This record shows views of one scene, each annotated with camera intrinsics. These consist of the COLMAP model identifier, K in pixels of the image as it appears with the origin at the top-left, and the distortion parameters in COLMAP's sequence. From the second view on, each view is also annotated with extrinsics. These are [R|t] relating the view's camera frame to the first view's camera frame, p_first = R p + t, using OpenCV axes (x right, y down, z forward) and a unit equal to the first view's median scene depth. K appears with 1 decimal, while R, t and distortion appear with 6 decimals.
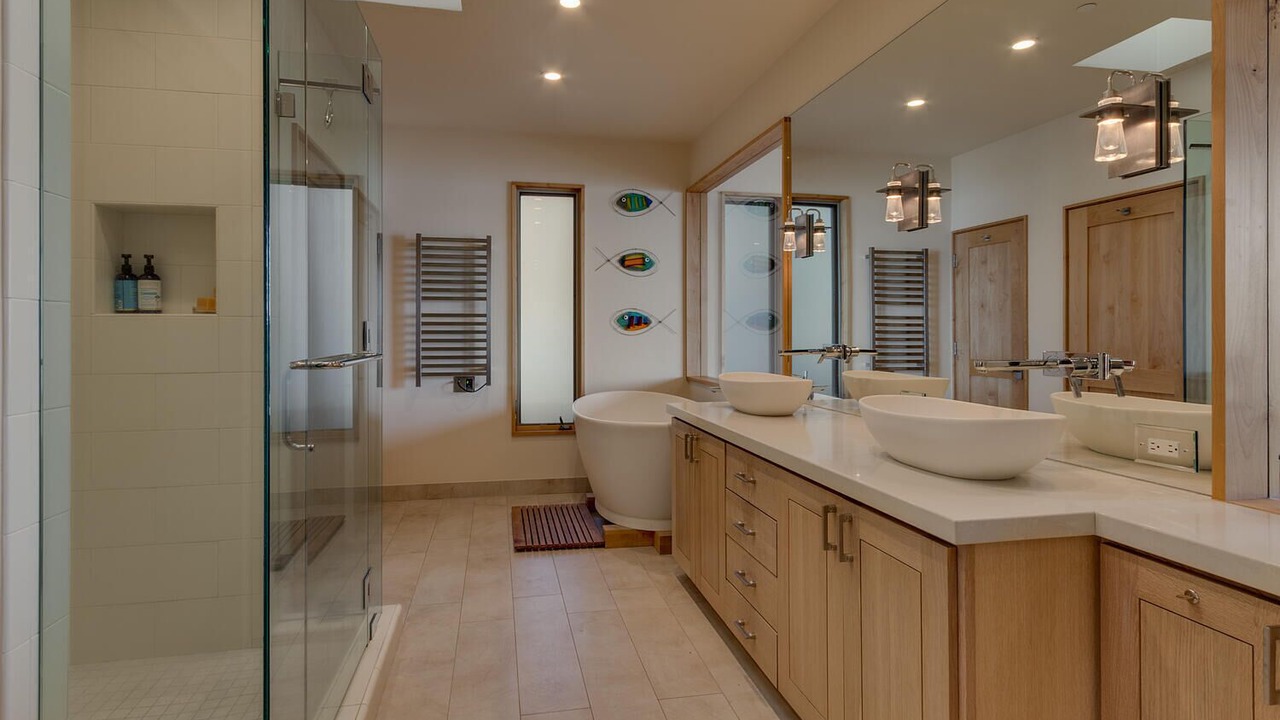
lens RADIAL K [[602.4, 0, 640.9], [0, 602.4, 352.6], [0, 0, 1]] dist [0.001730, 0.000231]
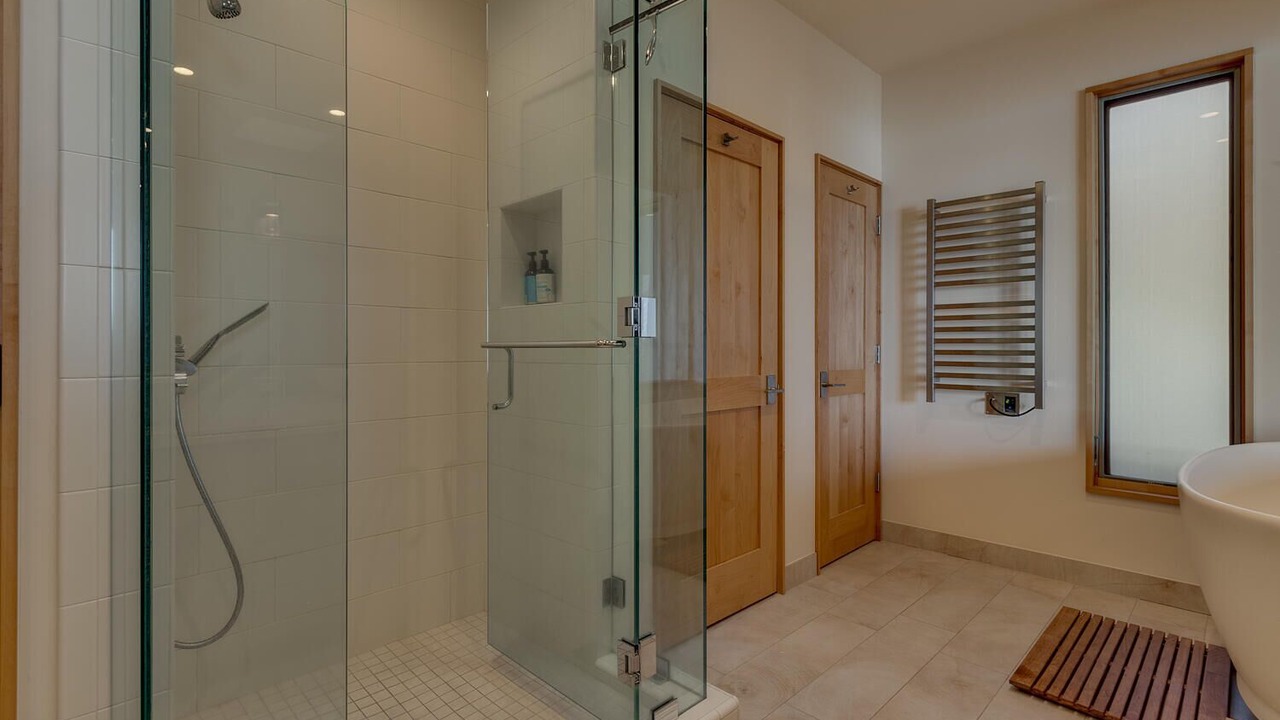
lens RADIAL K [[602.4, 0, 640.9], [0, 602.4, 352.6], [0, 0, 1]] dist [0.001730, 0.000231]
pose [[0.530690, 0.005683, -0.847547, 0.076847], [-0.024827, 0.999653, -0.008843, 0.009903], [0.847202, 0.025735, 0.530647, 0.279029]]
